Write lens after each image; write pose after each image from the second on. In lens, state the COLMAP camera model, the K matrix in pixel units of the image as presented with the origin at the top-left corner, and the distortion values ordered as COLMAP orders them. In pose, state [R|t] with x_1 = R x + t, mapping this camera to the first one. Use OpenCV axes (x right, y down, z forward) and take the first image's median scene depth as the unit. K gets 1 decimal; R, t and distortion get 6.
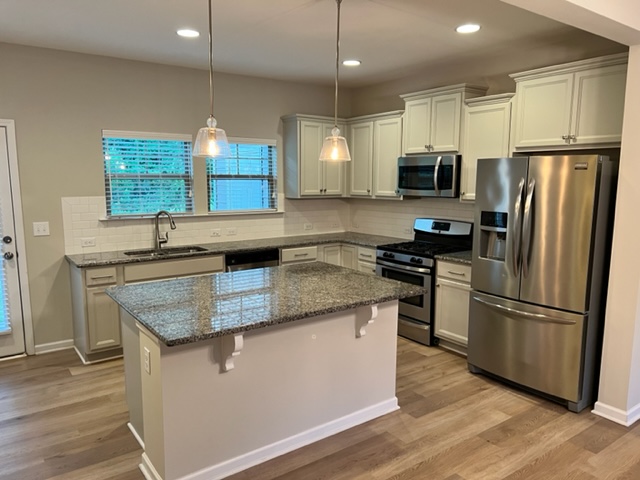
lens RADIAL K [[482.0, 0, 318.4], [0, 482.0, 242.2], [0, 0, 1]] dist [0.071675, -0.056679]
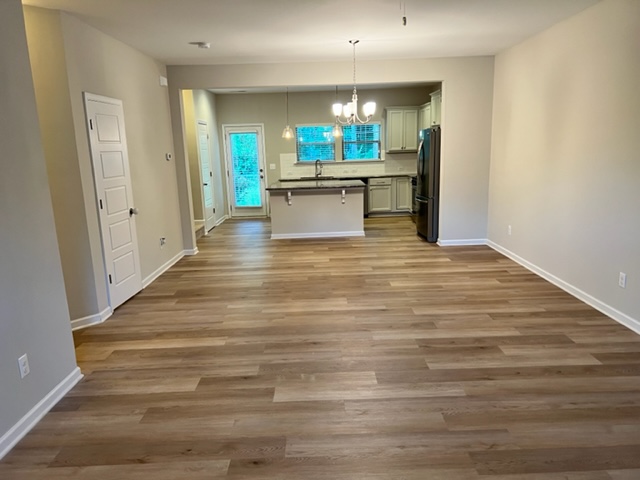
lens RADIAL K [[482.0, 0, 325.0], [0, 482.0, 240.7], [0, 0, 1]] dist [0.071675, -0.056679]
pose [[0.817926, 0.083481, -0.569235, 0.880598], [-0.043007, 0.995520, 0.084201, 0.104641], [0.573714, -0.044389, 0.817852, -0.711678]]
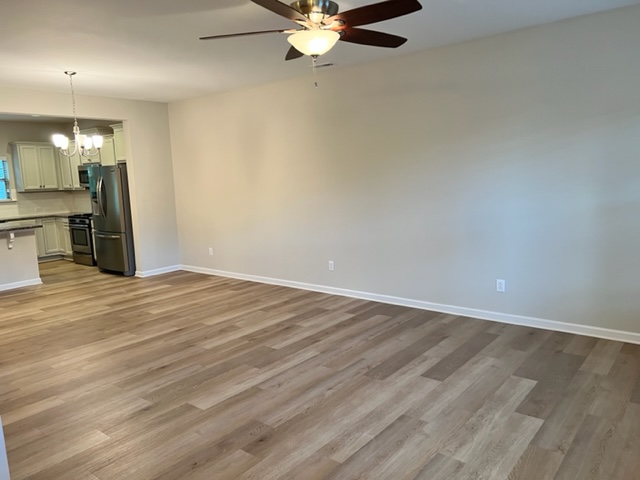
lens RADIAL K [[482.0, 0, 324.6], [0, 482.0, 242.4], [0, 0, 1]] dist [0.071675, -0.056679]
pose [[0.965120, -0.076633, 0.250340, 0.534491], [0.075279, 0.997050, 0.014997, 0.137857], [-0.250750, 0.004372, 0.968042, -0.910739]]
